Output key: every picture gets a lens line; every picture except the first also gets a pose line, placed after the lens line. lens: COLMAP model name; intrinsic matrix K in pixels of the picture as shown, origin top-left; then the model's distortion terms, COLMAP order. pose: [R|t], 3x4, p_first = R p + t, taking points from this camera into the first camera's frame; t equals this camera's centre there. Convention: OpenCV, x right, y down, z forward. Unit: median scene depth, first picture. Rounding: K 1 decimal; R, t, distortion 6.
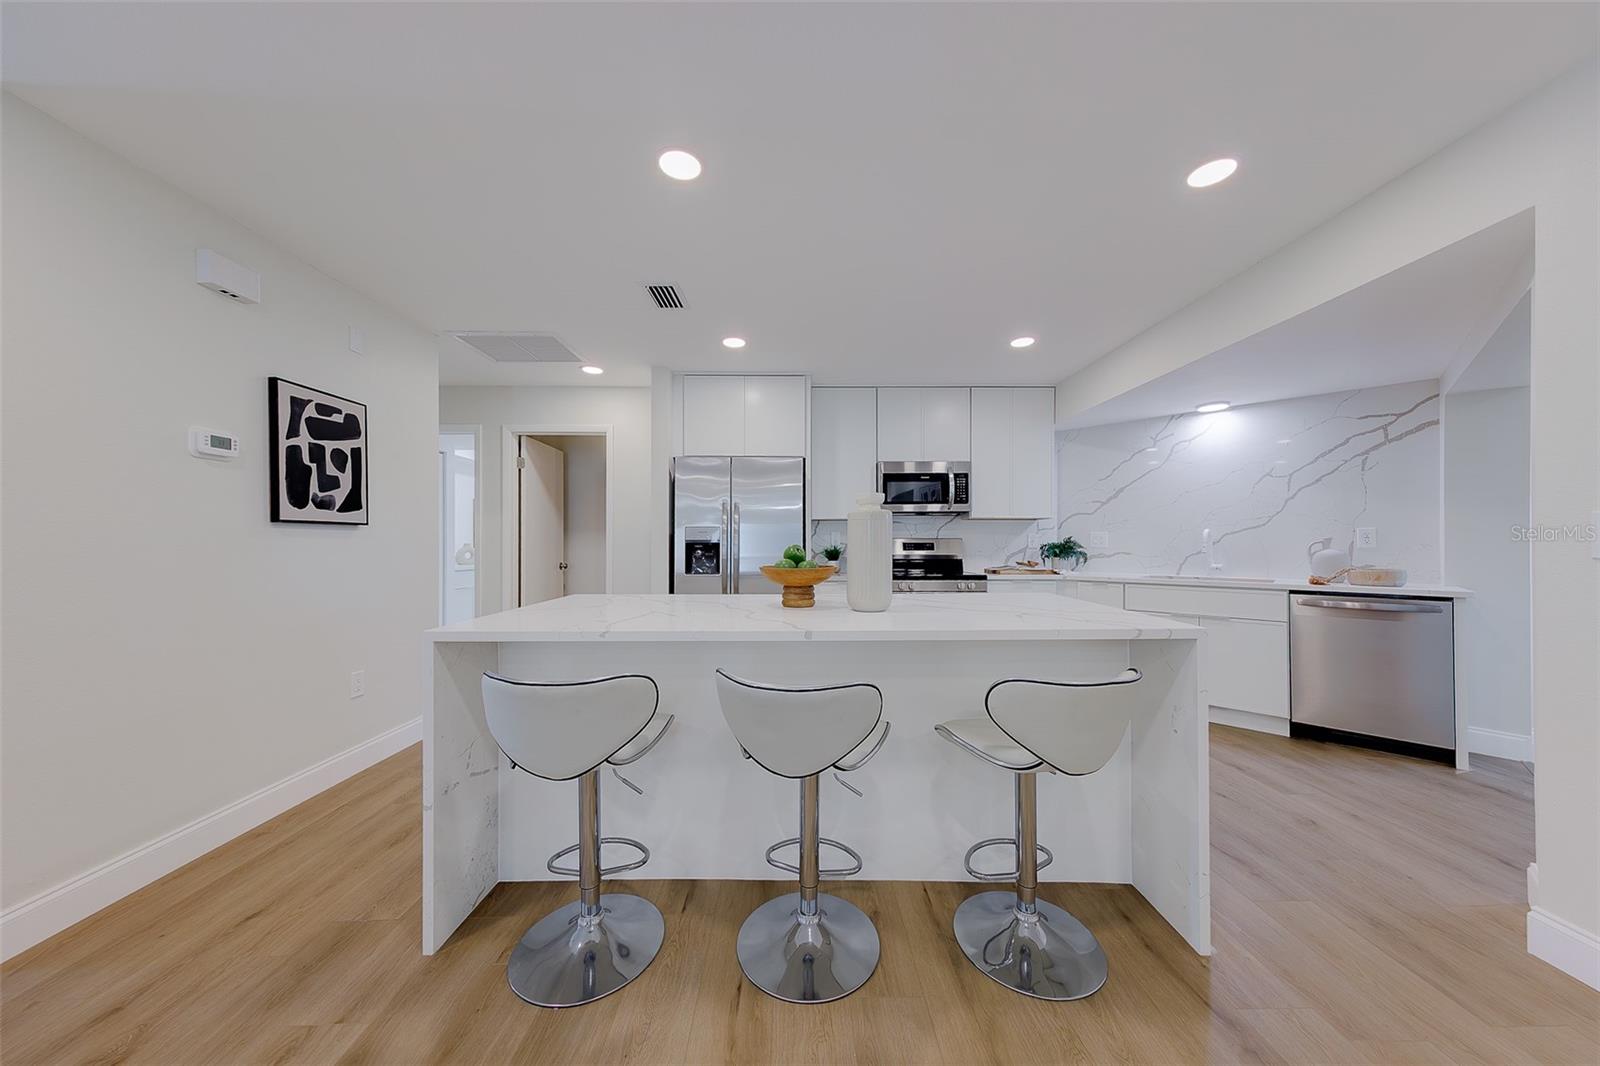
lens RADIAL K [[524.1, 0, 801.2], [0, 524.1, 541.0], [0, 0, 1]] dist [0.006239, -0.000033]
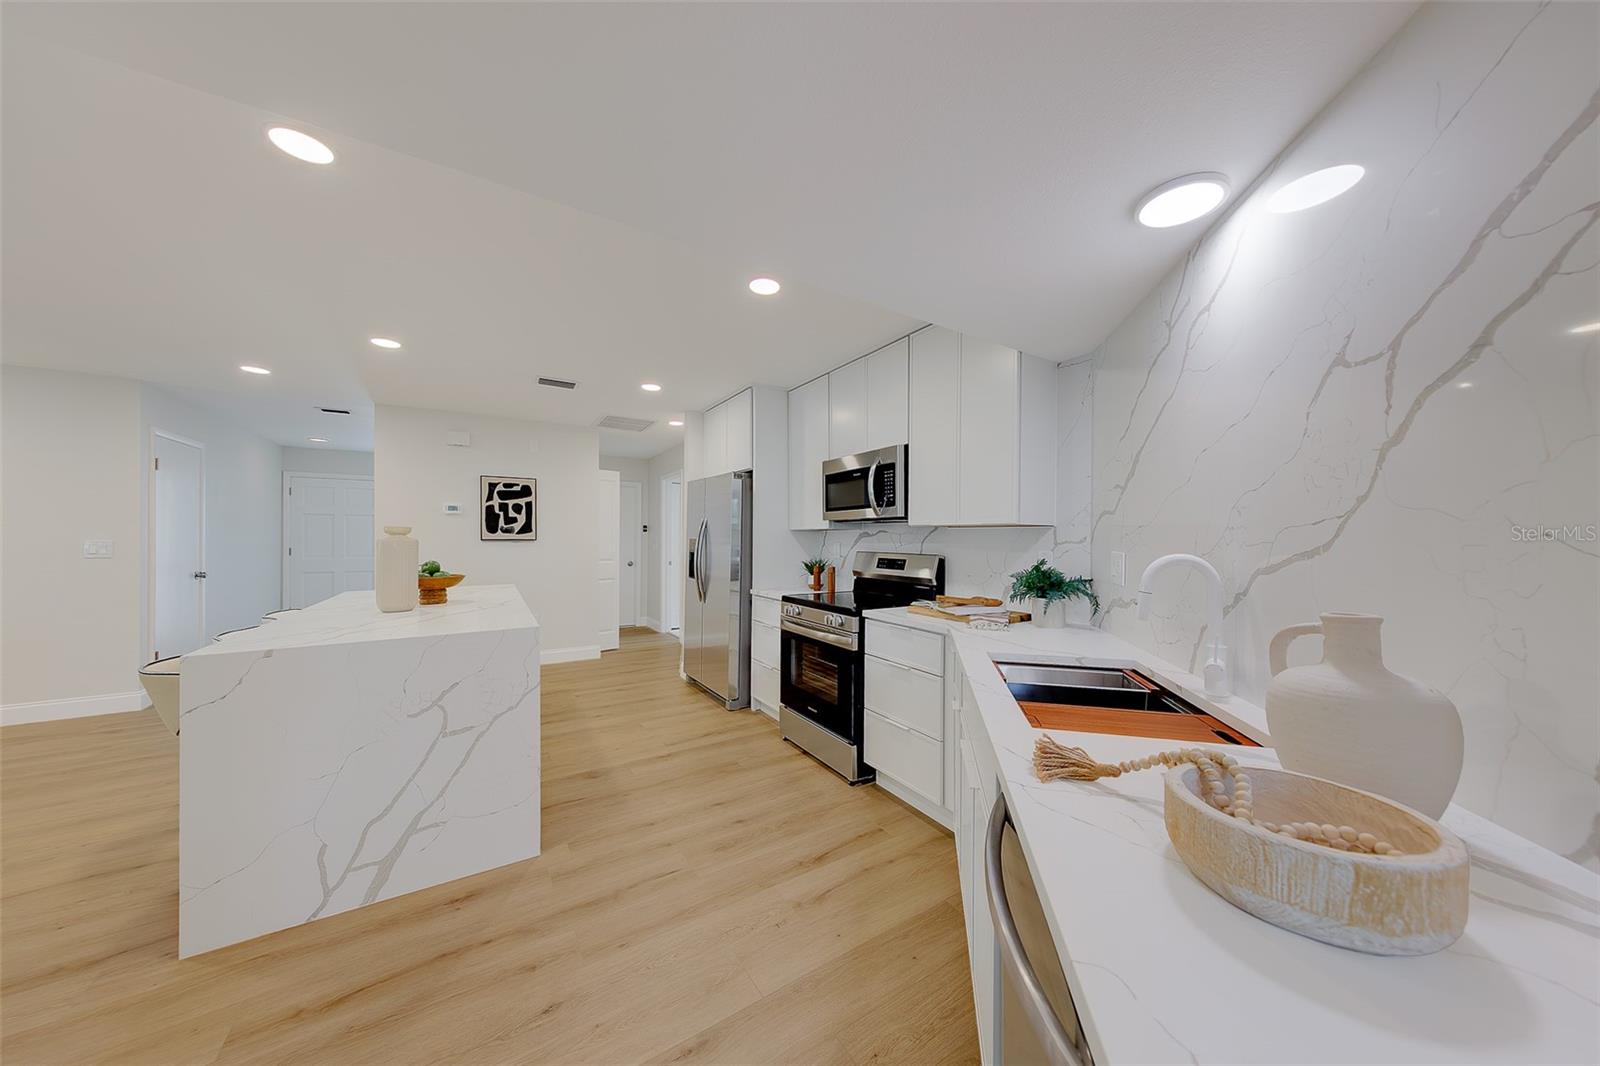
lens RADIAL K [[506.2, 0, 804.9], [0, 506.2, 540.0], [0, 0, 1]] dist [0.004037, 0.000180]
pose [[0.528787, 0.007112, -0.848725, 1.320133], [-0.004194, 0.999975, 0.005766, -0.046735], [0.848744, 0.000511, 0.528803, 0.868376]]
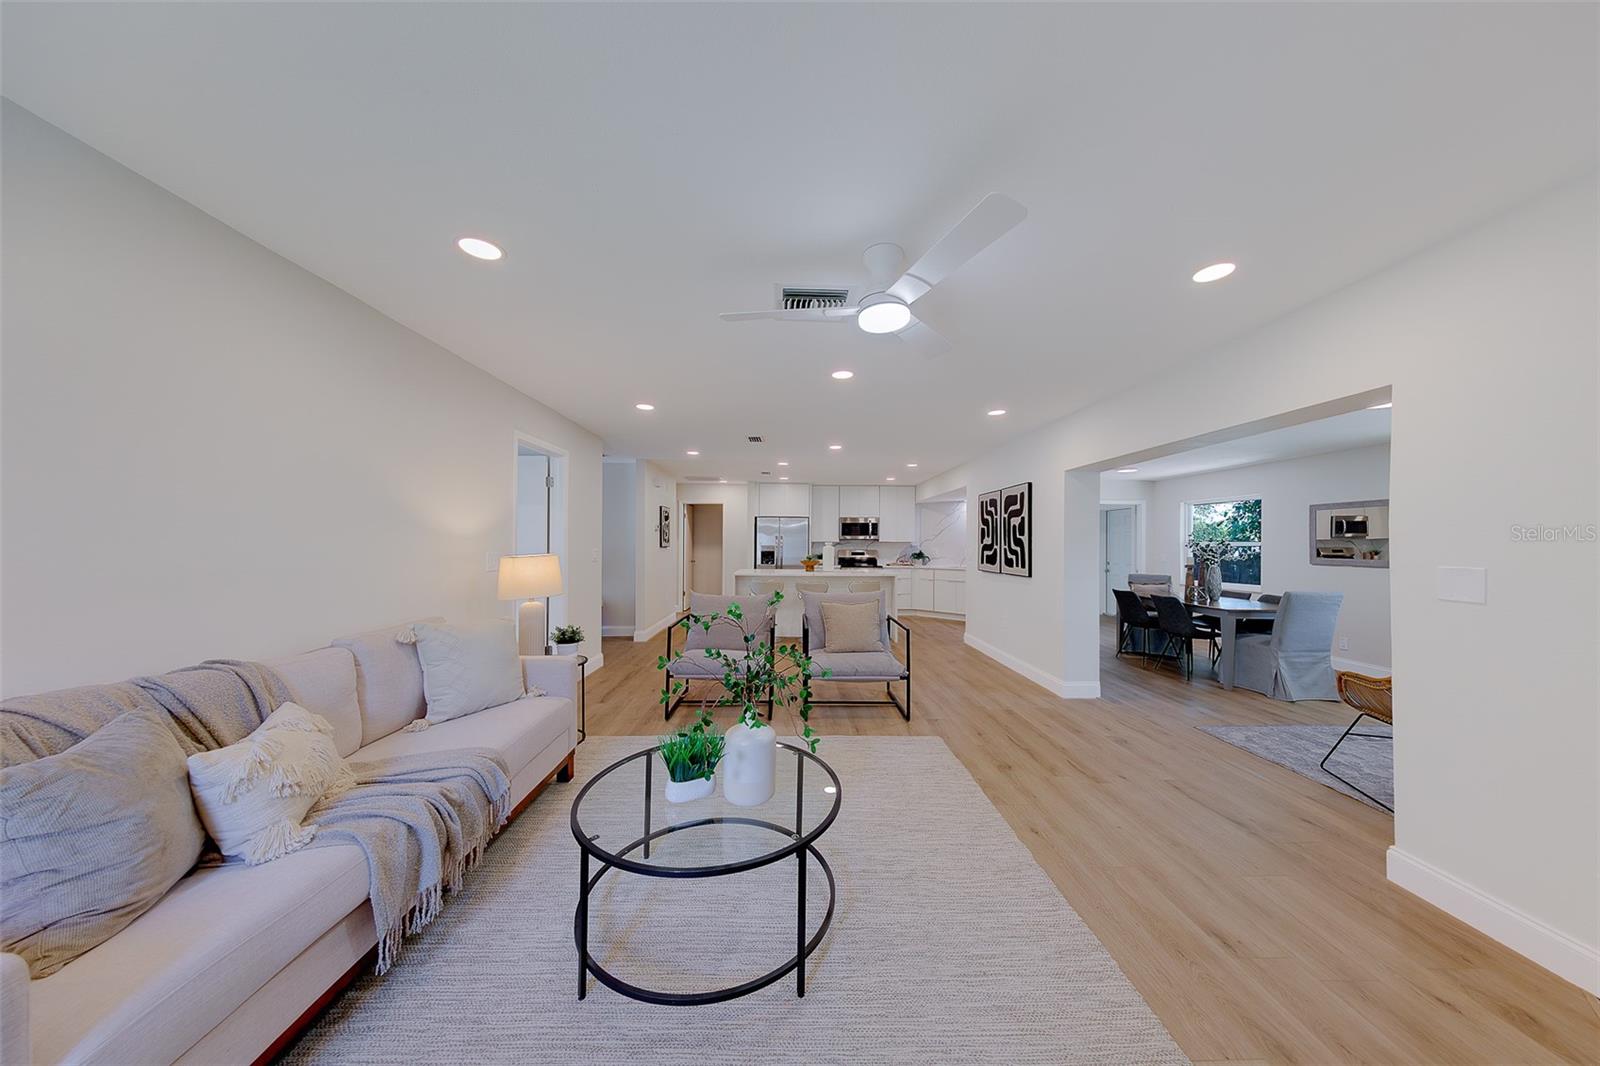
lens RADIAL K [[498.7, 0, 798.1], [0, 498.7, 539.4], [0, 0, 1]] dist [0.000012, -0.000019]
pose [[0.999949, 0.007984, 0.006226, -0.086153], [-0.007955, 0.999957, -0.004661, -0.066628], [-0.006263, 0.004611, 0.999970, -1.984853]]
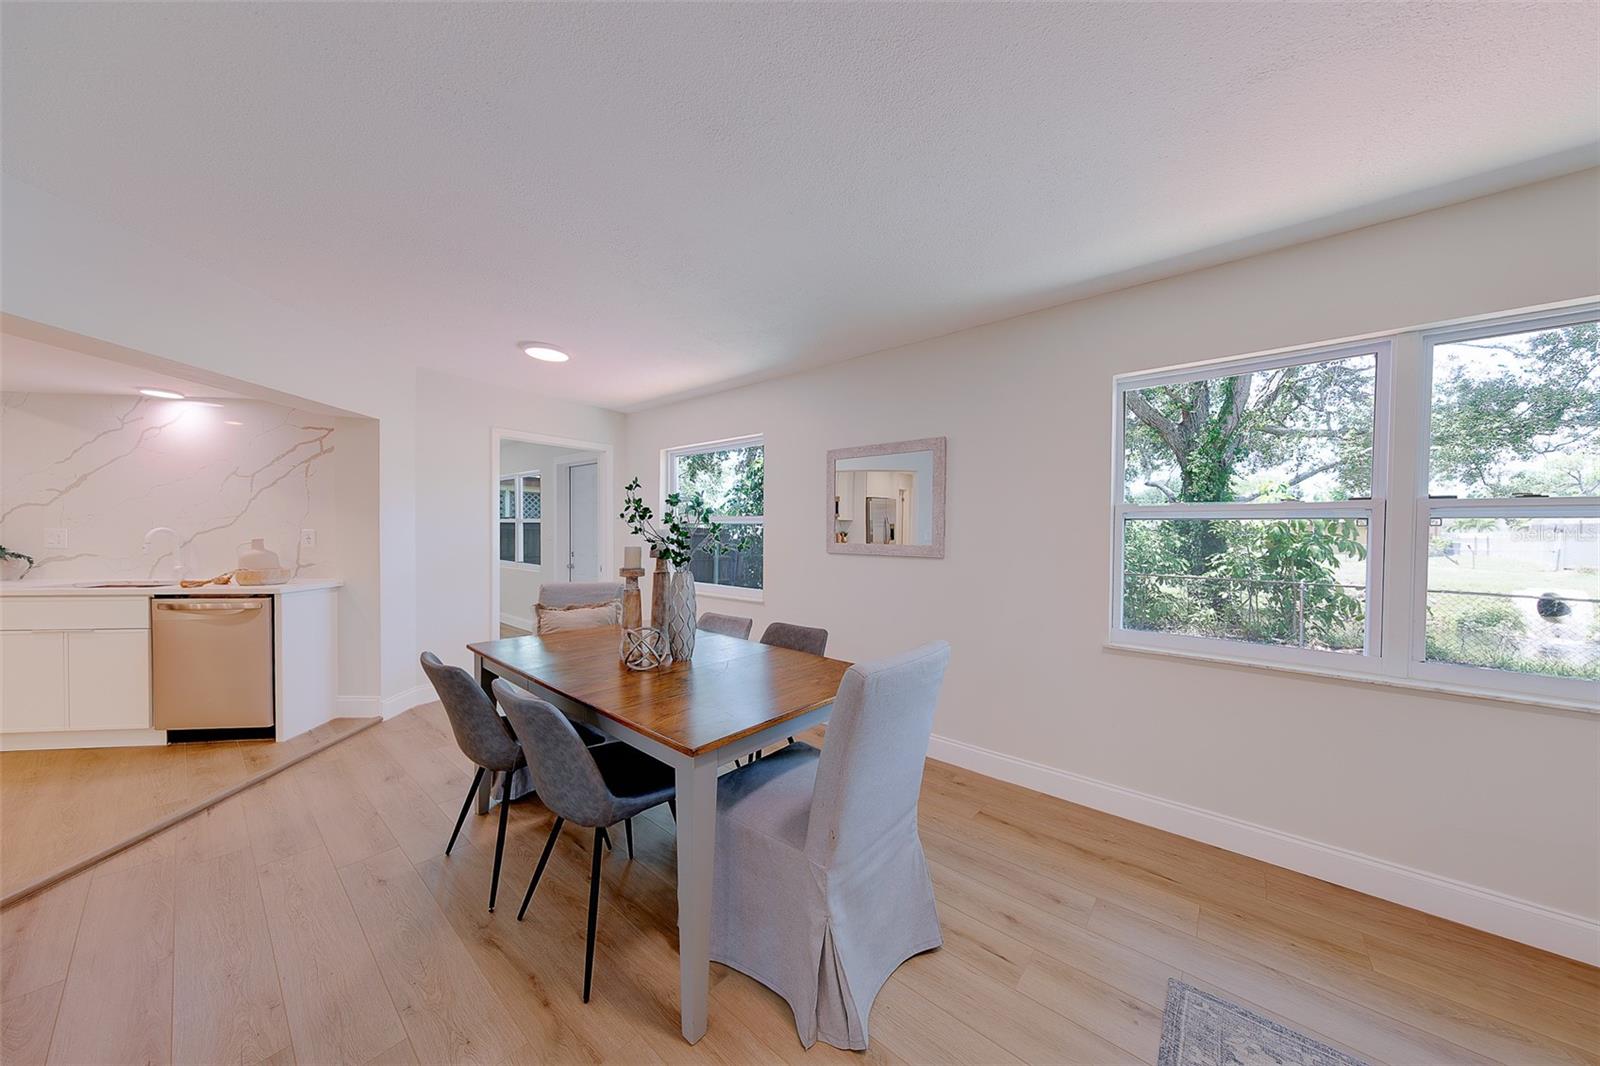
lens RADIAL K [[514.4, 0, 805.5], [0, 514.4, 539.3], [0, 0, 1]] dist [0.005725, -0.000100]
pose [[0.652621, -0.006393, 0.757658, 1.167717], [-0.010578, 0.999790, 0.017548, -0.043426], [-0.757611, -0.019467, 0.652416, -0.600718]]
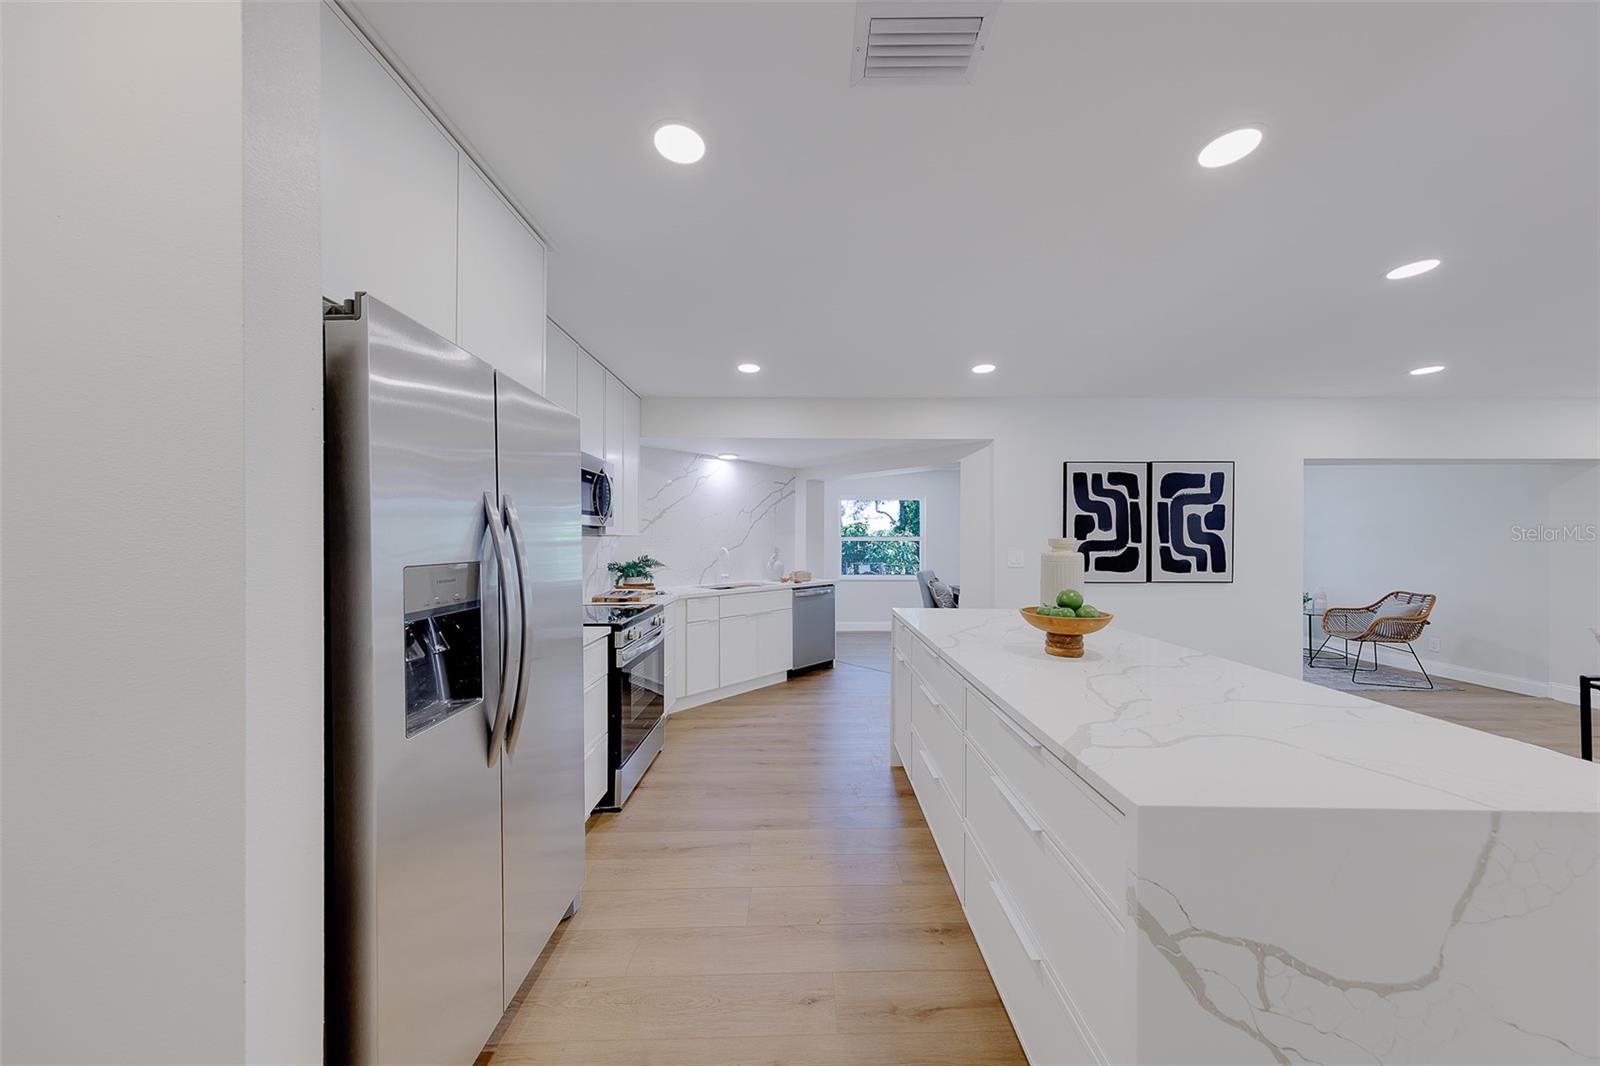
lens RADIAL K [[508.1, 0, 814.0], [0, 508.1, 541.1], [0, 0, 1]] dist [0.005776, -0.000020]
pose [[-0.002459, -0.000434, 0.999997, -0.715673], [-0.003500, 0.999994, 0.000426, -0.058878], [-0.999991, -0.003499, -0.002460, 1.109511]]
